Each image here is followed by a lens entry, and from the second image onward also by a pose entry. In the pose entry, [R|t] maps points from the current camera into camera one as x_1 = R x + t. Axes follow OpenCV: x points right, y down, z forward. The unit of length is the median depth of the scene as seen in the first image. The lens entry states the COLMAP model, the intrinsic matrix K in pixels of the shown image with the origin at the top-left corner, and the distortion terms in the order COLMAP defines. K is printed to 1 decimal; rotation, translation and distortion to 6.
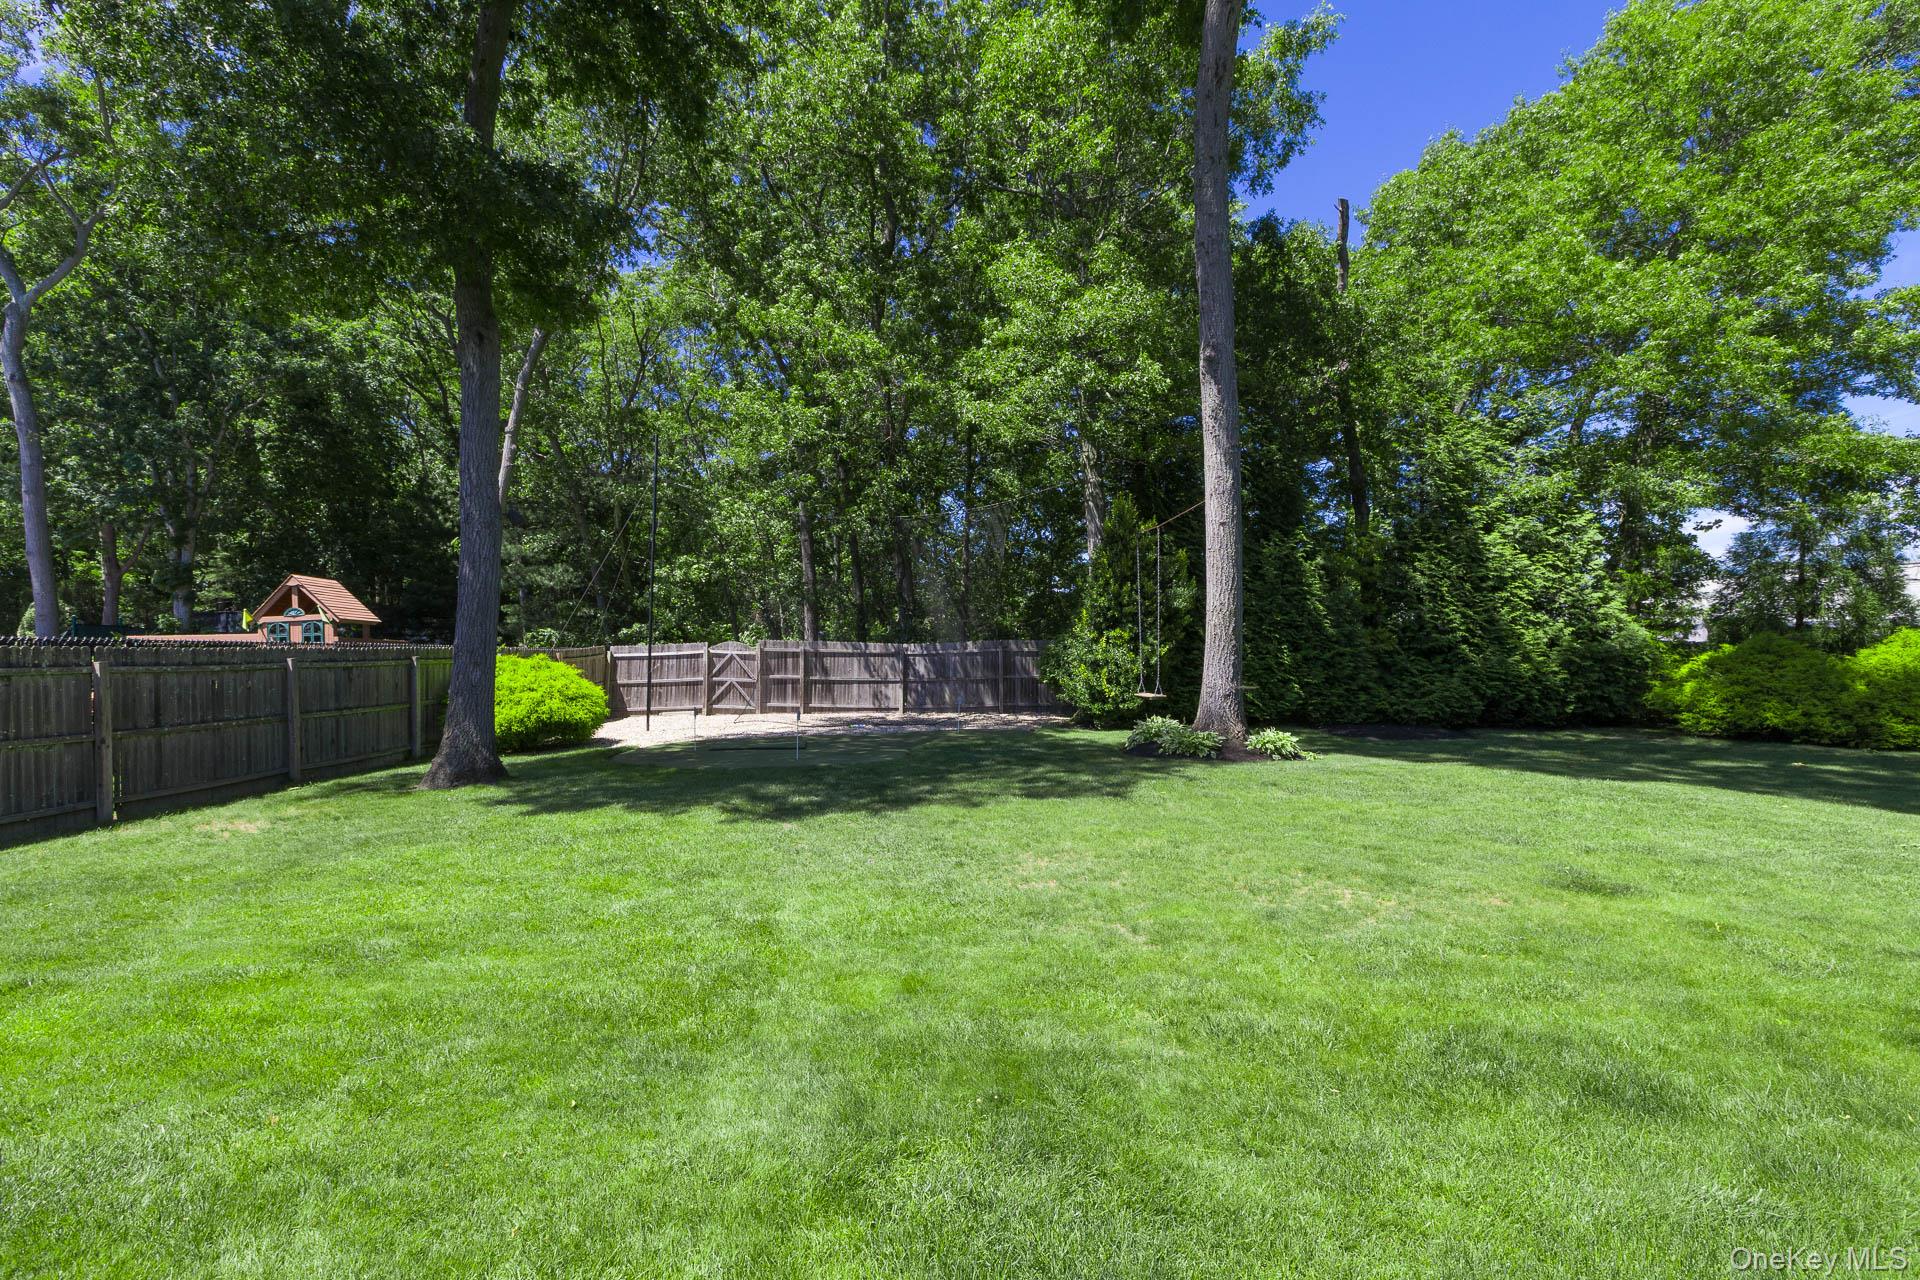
lens RADIAL K [[864.4, 0, 961.6], [0, 864.4, 625.9], [0, 0, 1]] dist [0.003008, -0.002547]
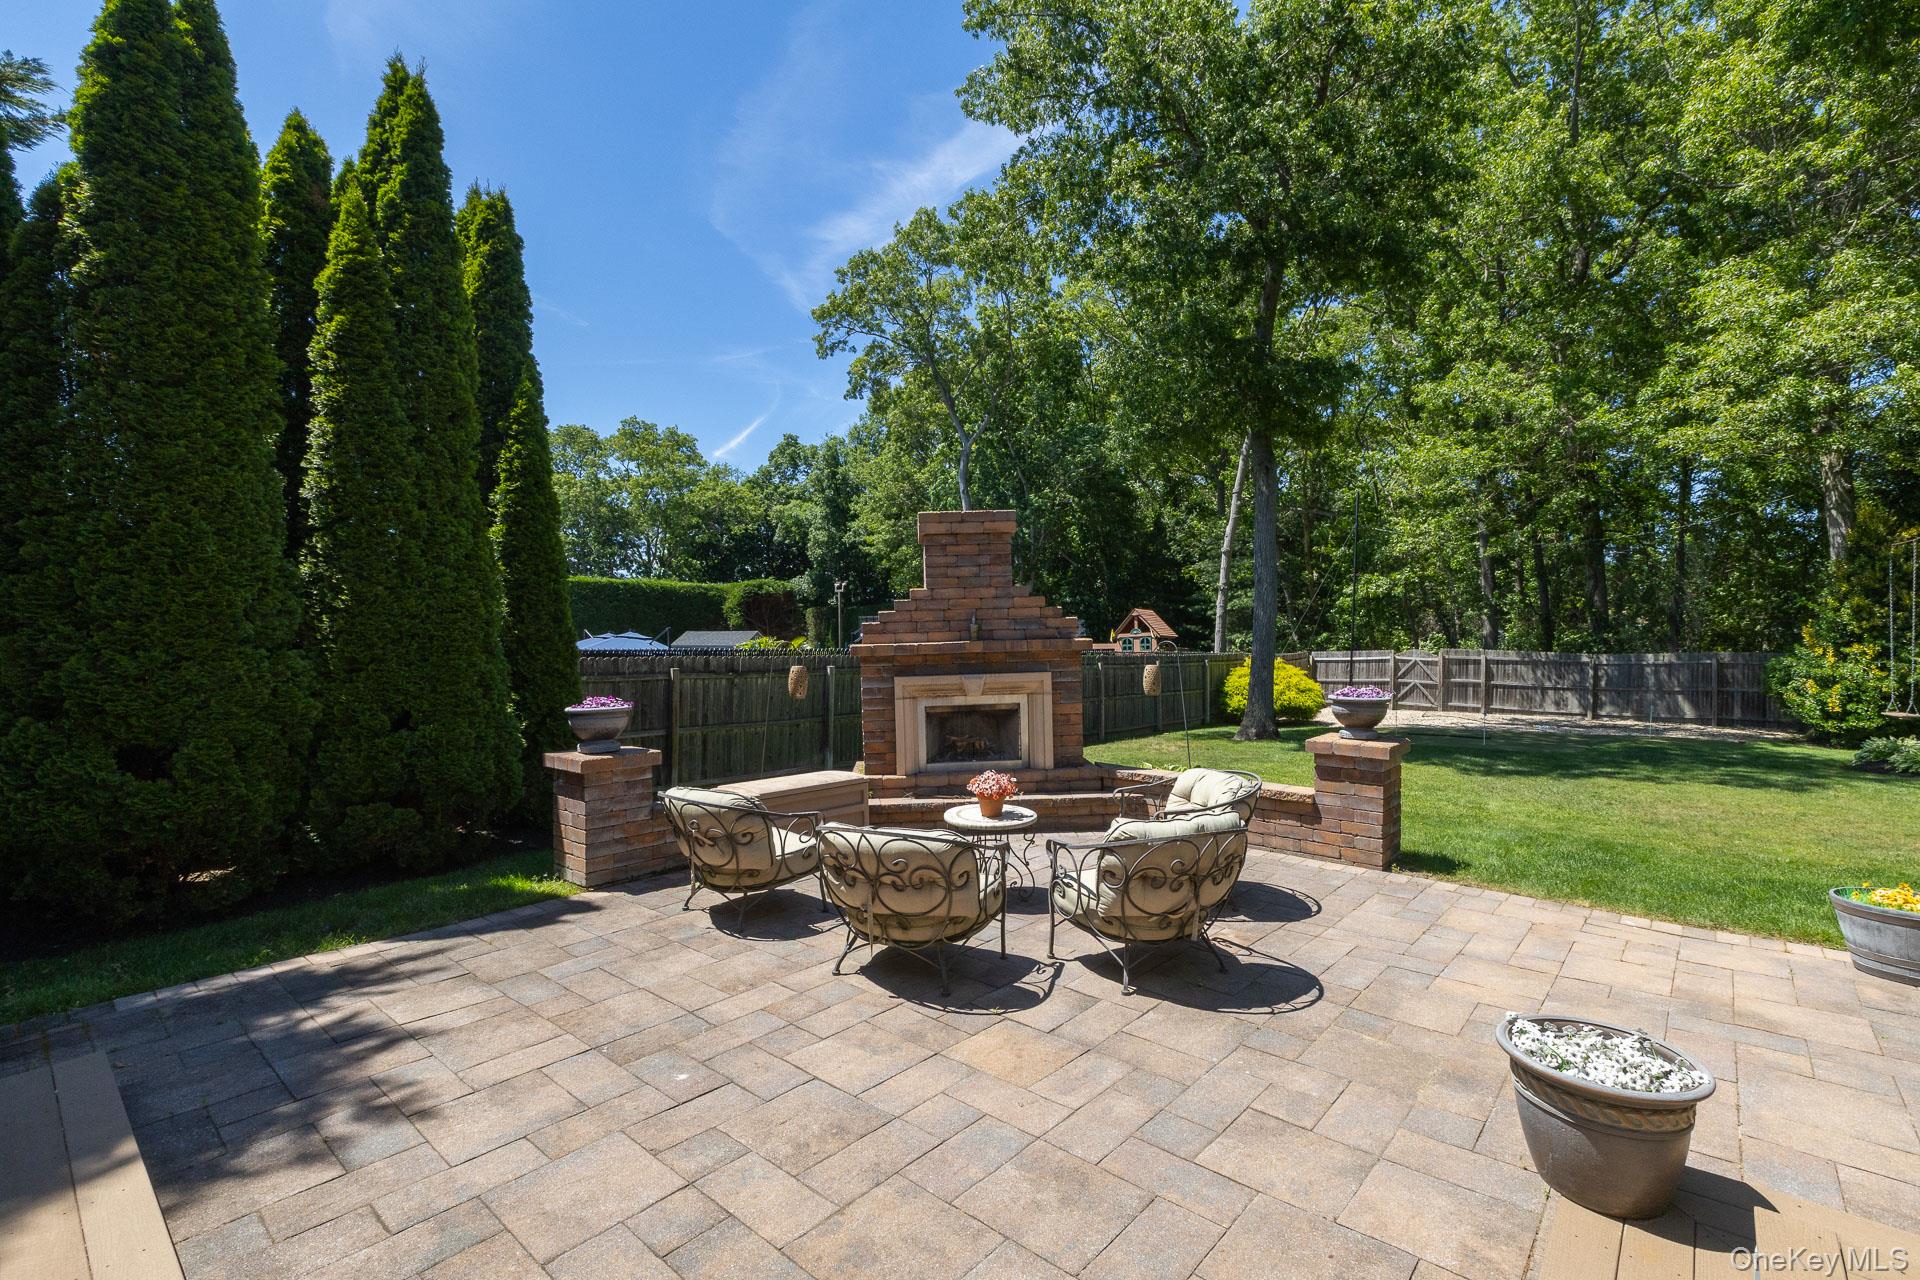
lens RADIAL K [[864.4, 0, 968.7], [0, 864.4, 640.8], [0, 0, 1]] dist [0.003008, -0.002547]
pose [[0.760430, 0.007491, -0.649376, 0.045012], [0.006313, 0.999801, 0.018926, -0.022948], [0.649389, -0.018492, 0.760232, -0.343187]]
